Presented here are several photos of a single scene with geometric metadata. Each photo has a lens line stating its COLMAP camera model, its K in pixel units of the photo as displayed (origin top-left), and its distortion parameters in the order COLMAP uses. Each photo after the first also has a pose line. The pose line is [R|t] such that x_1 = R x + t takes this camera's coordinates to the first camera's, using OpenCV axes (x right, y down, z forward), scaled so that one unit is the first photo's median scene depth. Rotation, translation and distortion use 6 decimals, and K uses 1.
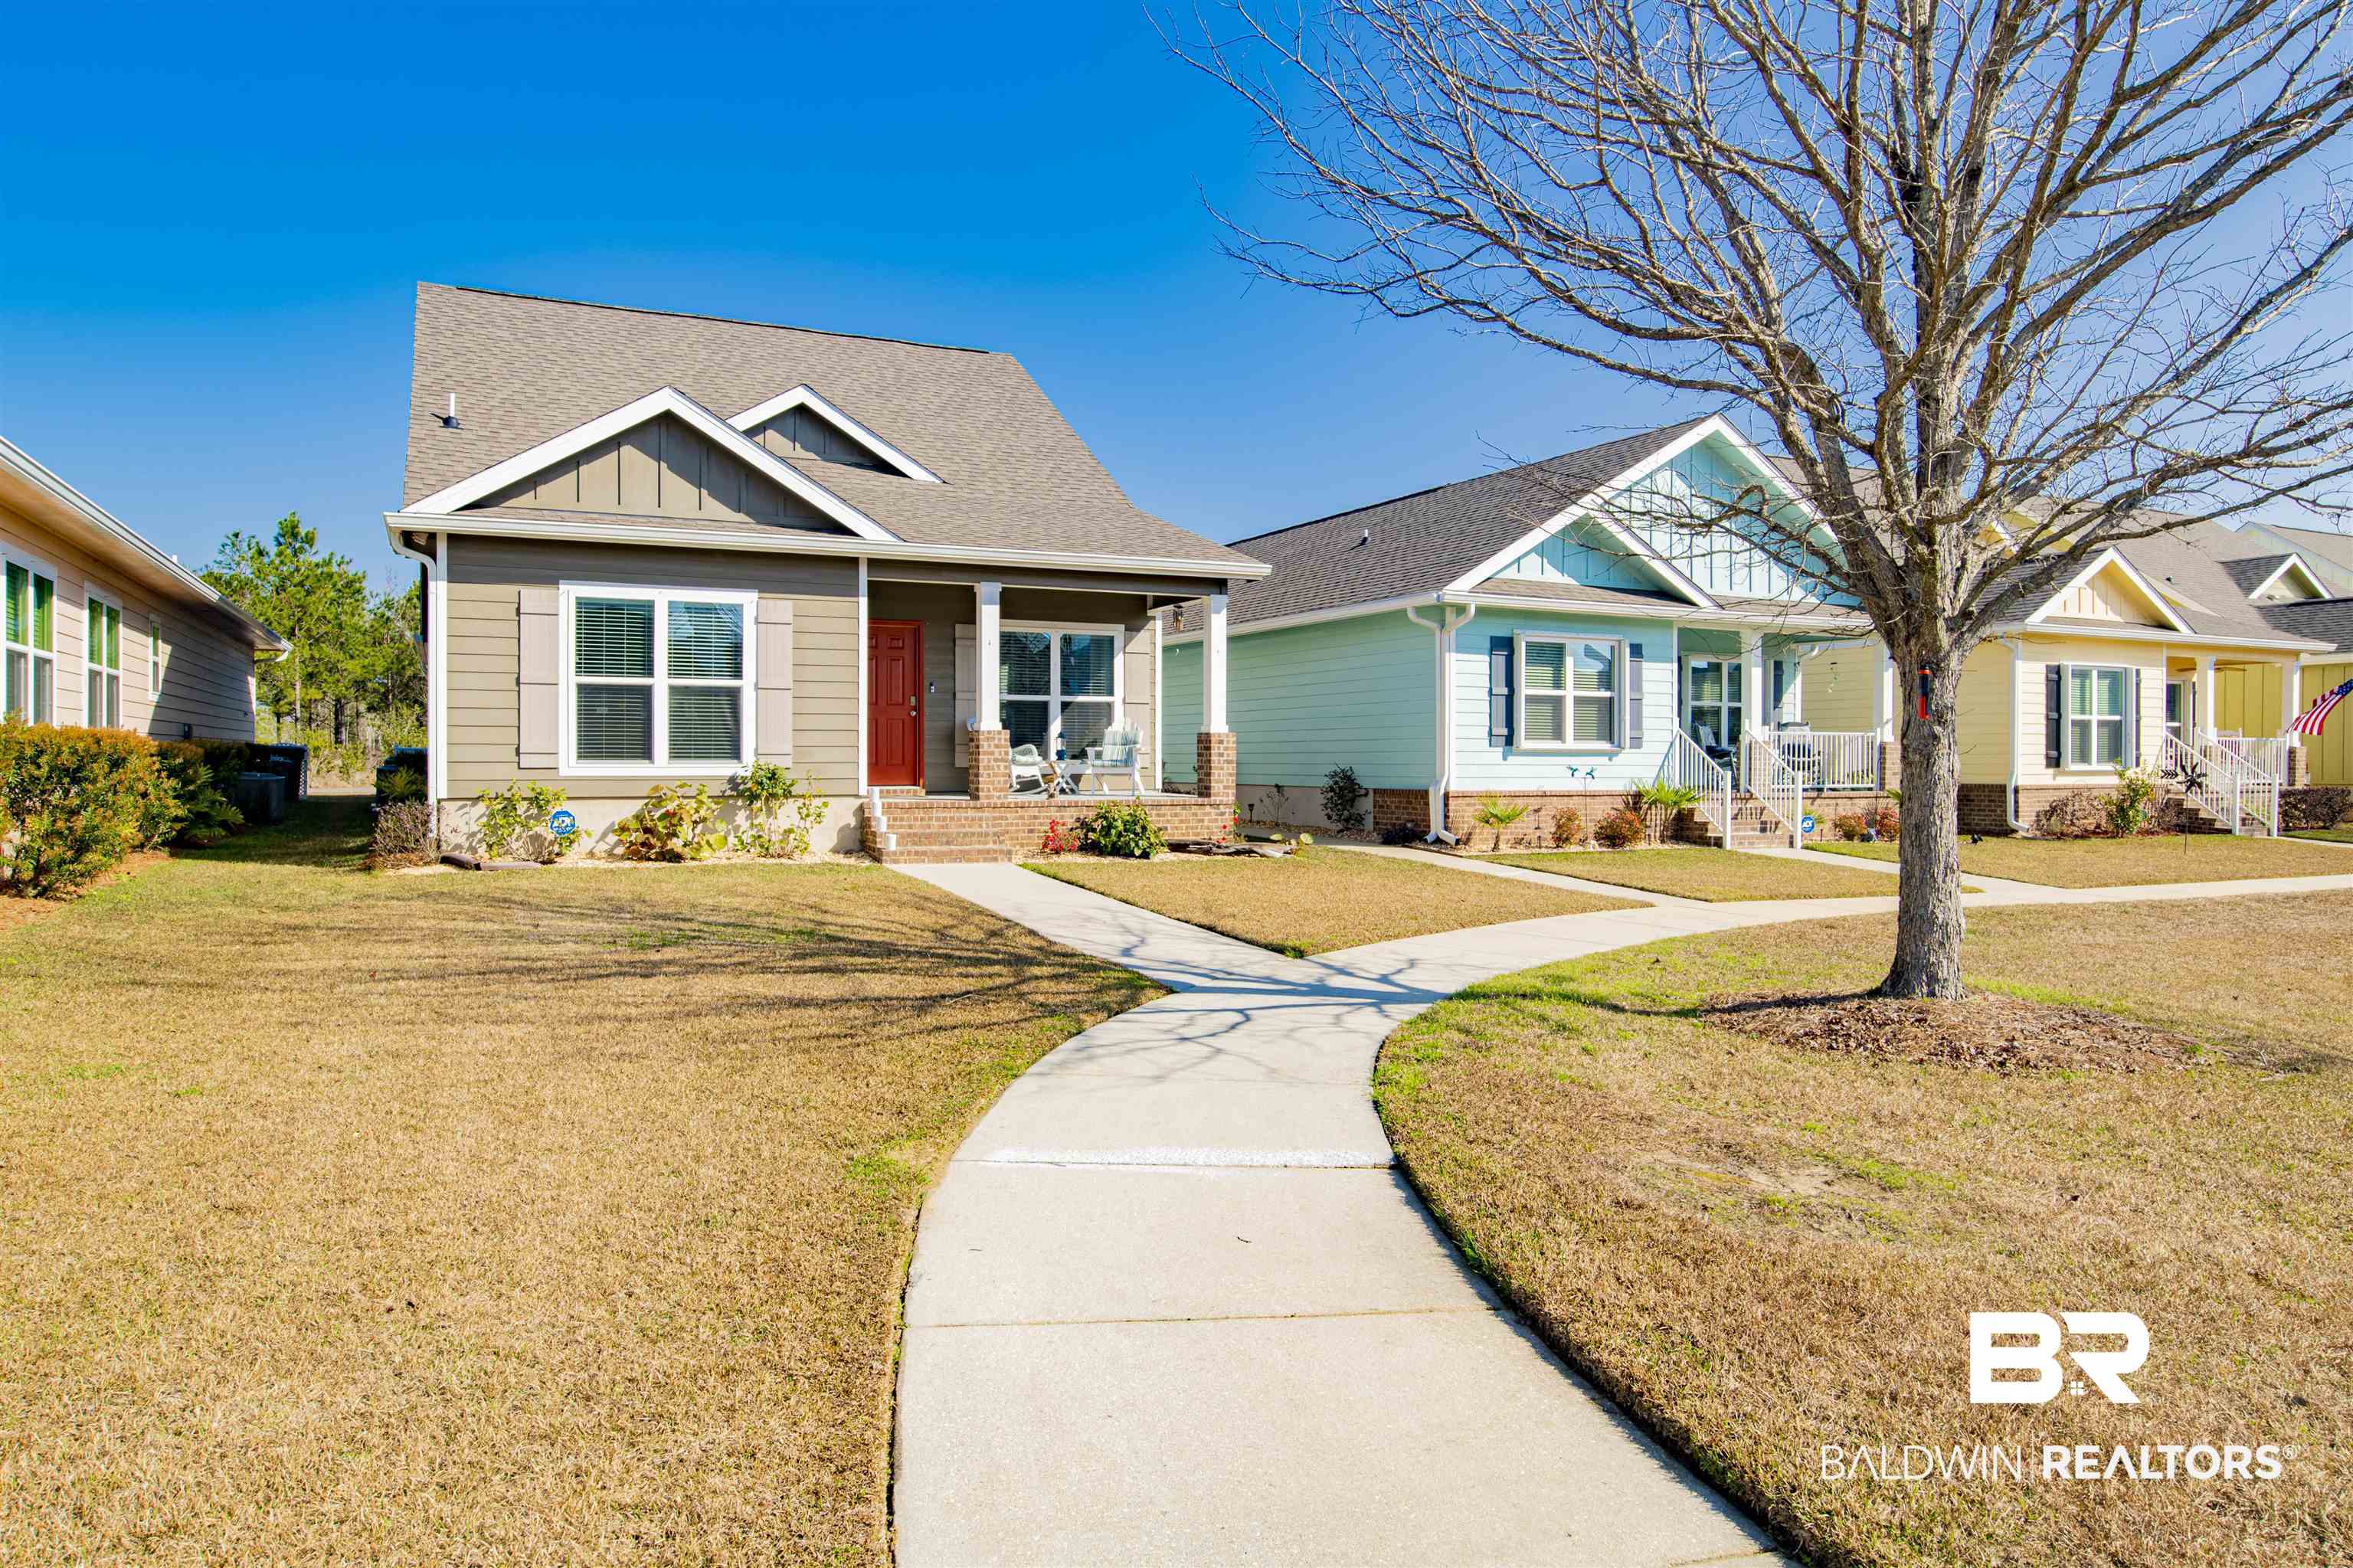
lens RADIAL K [[1609.5, 0, 1180.7], [0, 1609.5, 774.0], [0, 0, 1]] dist [0.003640, 0.001550]
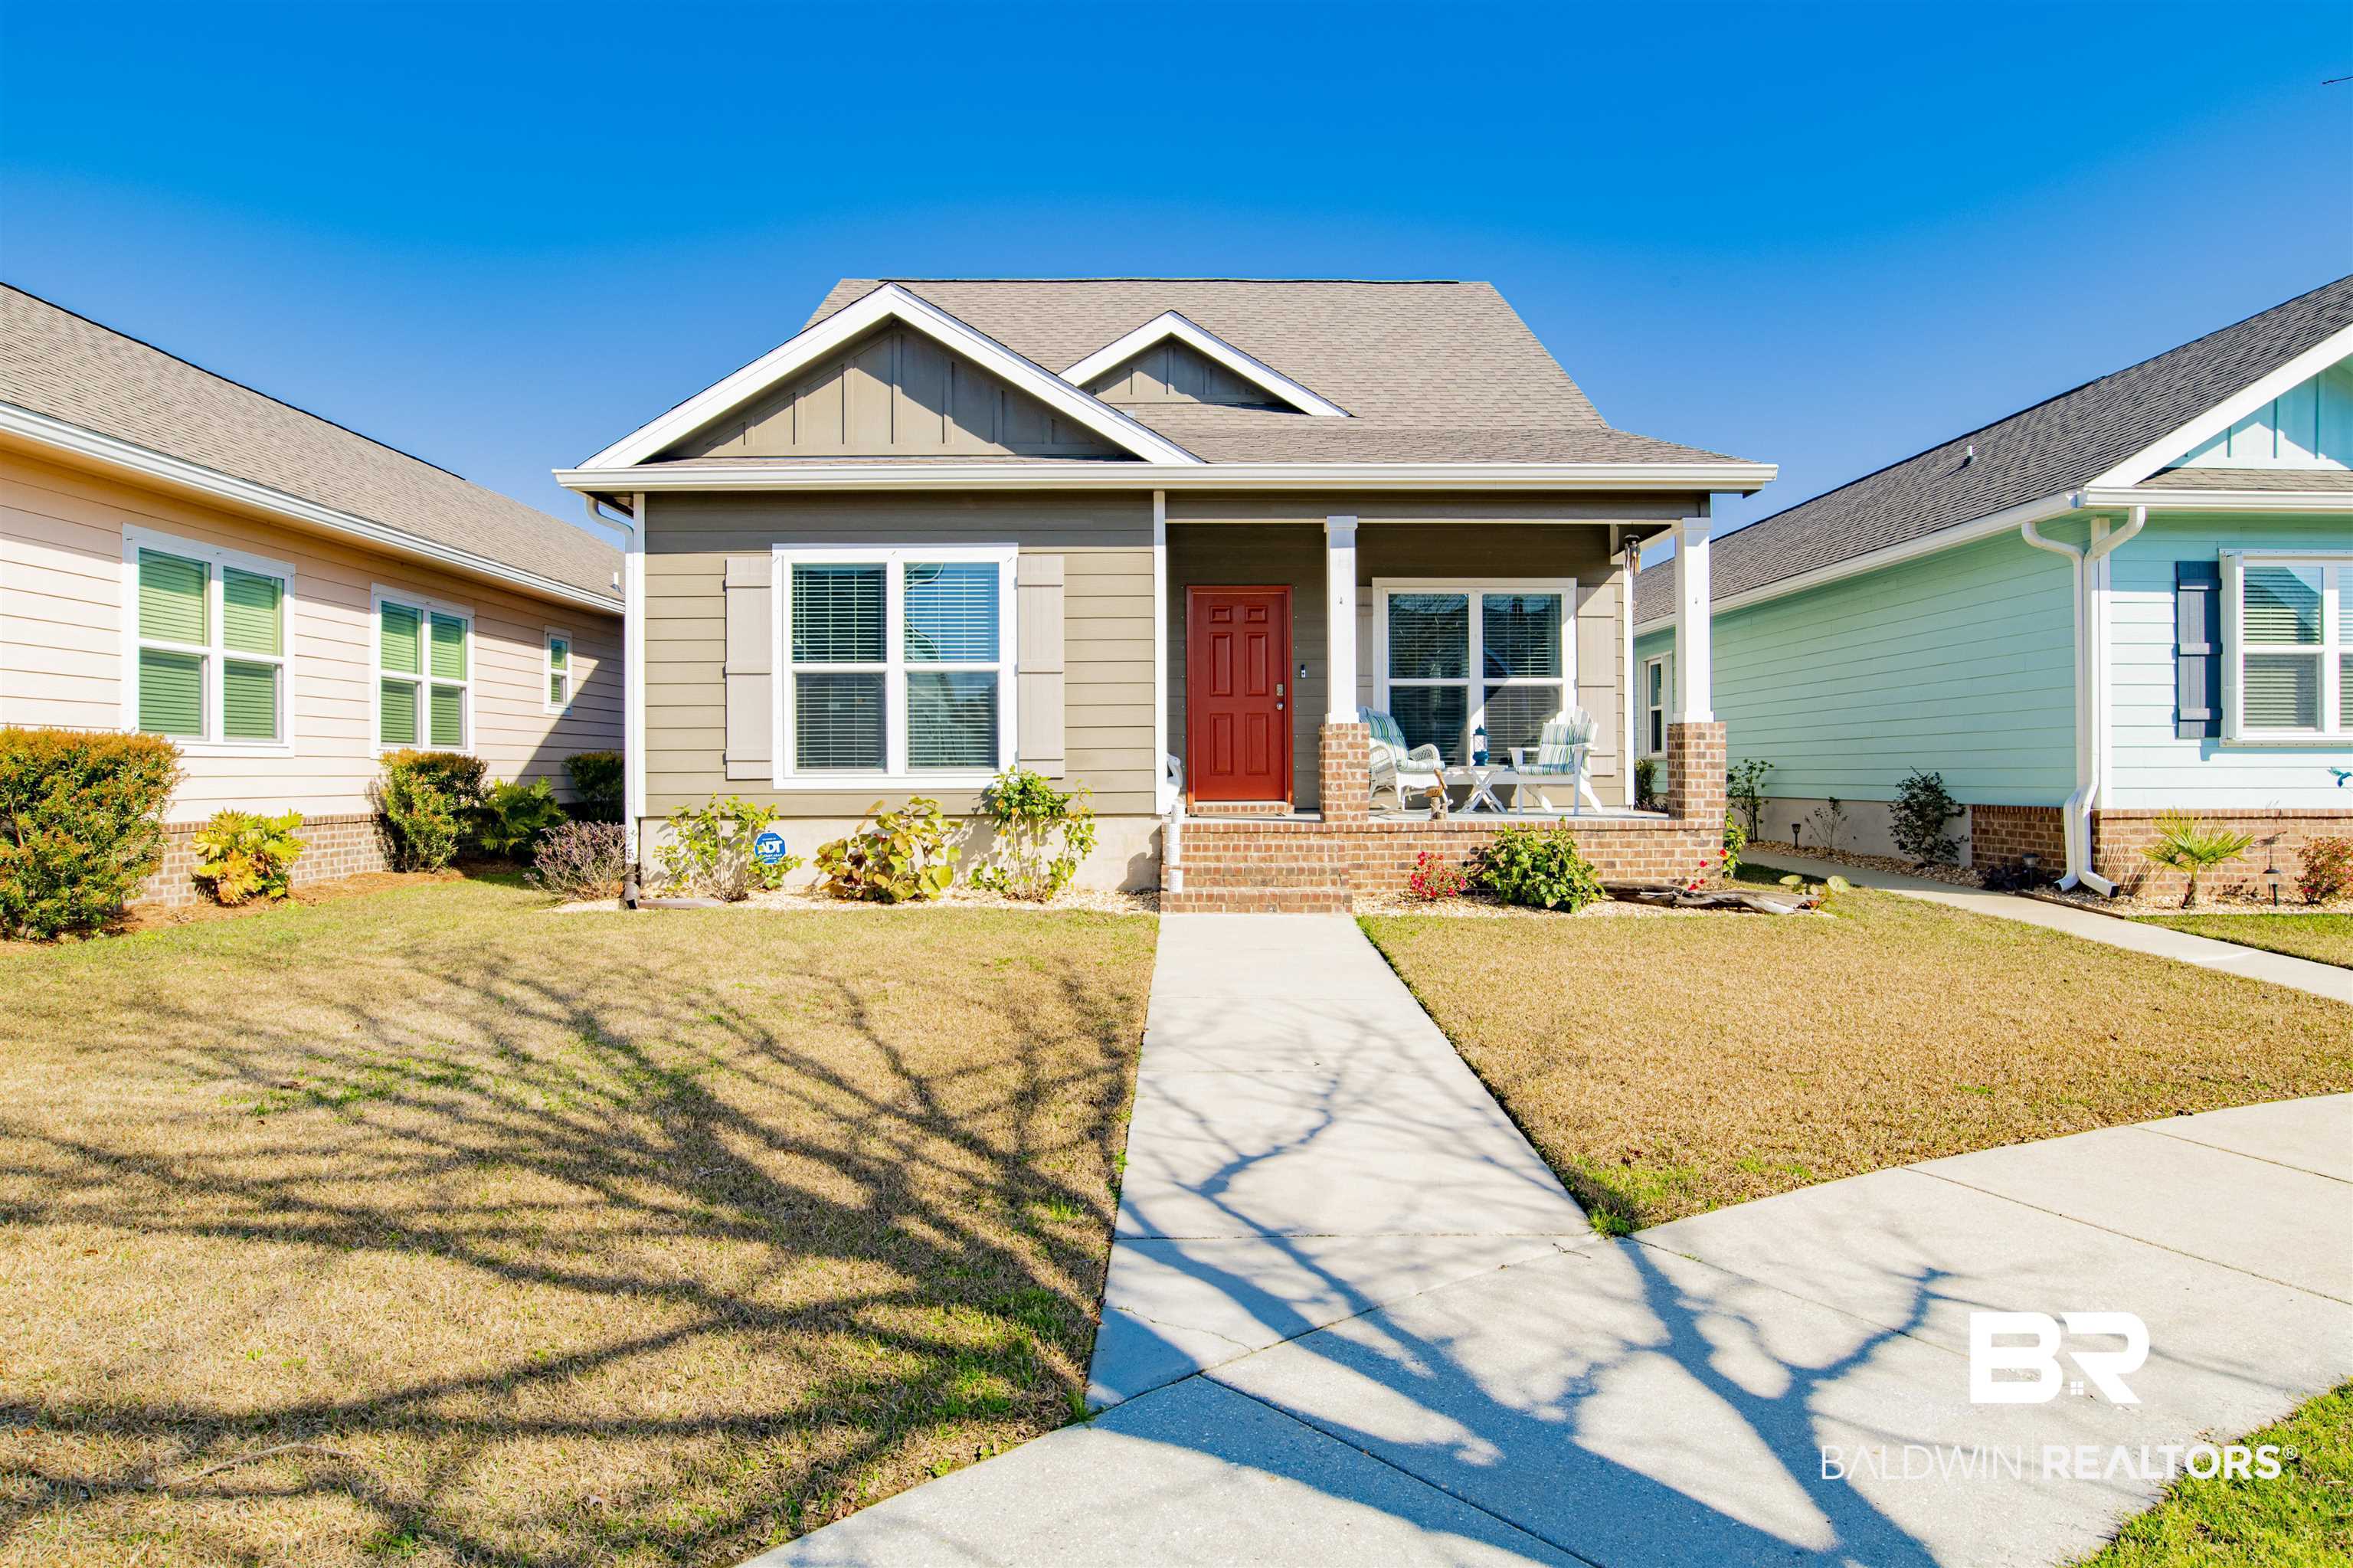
lens RADIAL K [[1403.7, 0, 1181.2], [0, 1403.7, 778.2], [0, 0, 1]] dist [-0.034978, 0.015898]
pose [[0.907689, -0.004896, -0.419615, 0.072608], [0.002957, 0.999982, -0.005271, -0.000011], [0.419633, 0.003544, 0.907687, 0.380147]]
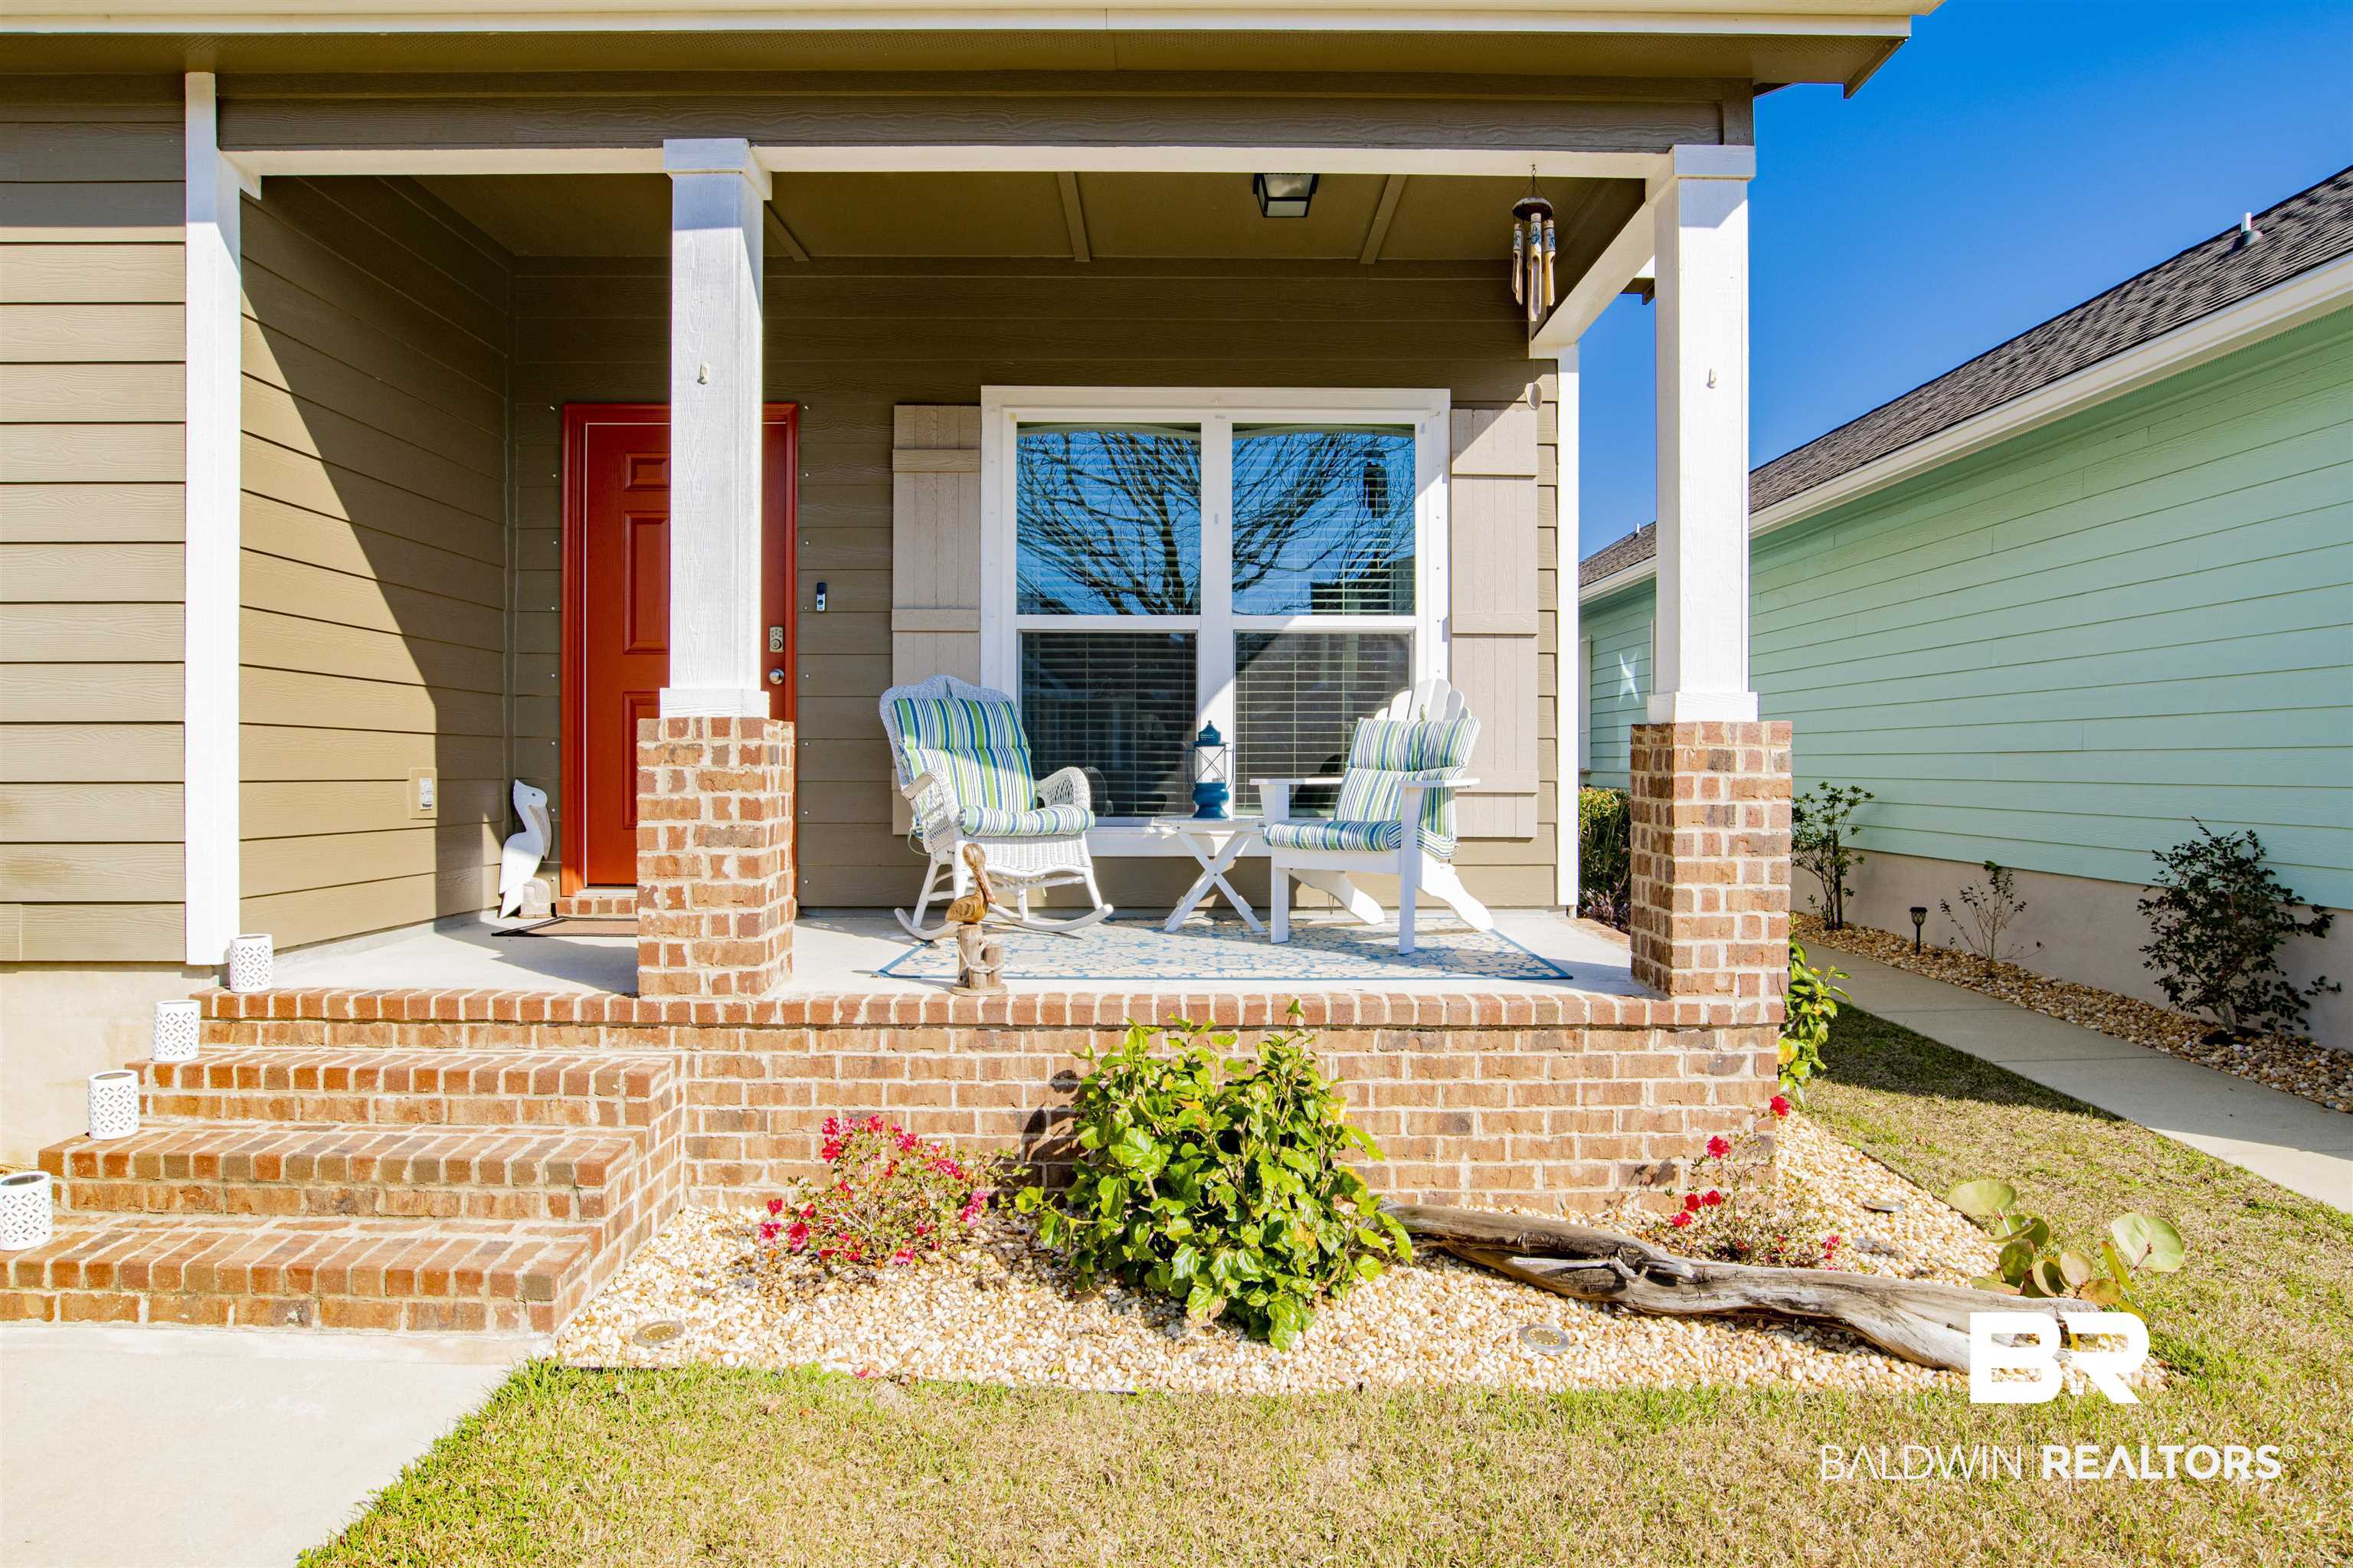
lens RADIAL K [[1406.3, 0, 1188.2], [0, 1406.3, 777.2], [0, 0, 1]] dist [-0.039268, 0.010030]
pose [[0.893590, 0.006419, -0.448839, 0.047034], [-0.005459, 0.999979, 0.003433, -0.017905], [0.448852, -0.000617, 0.893606, 0.783610]]
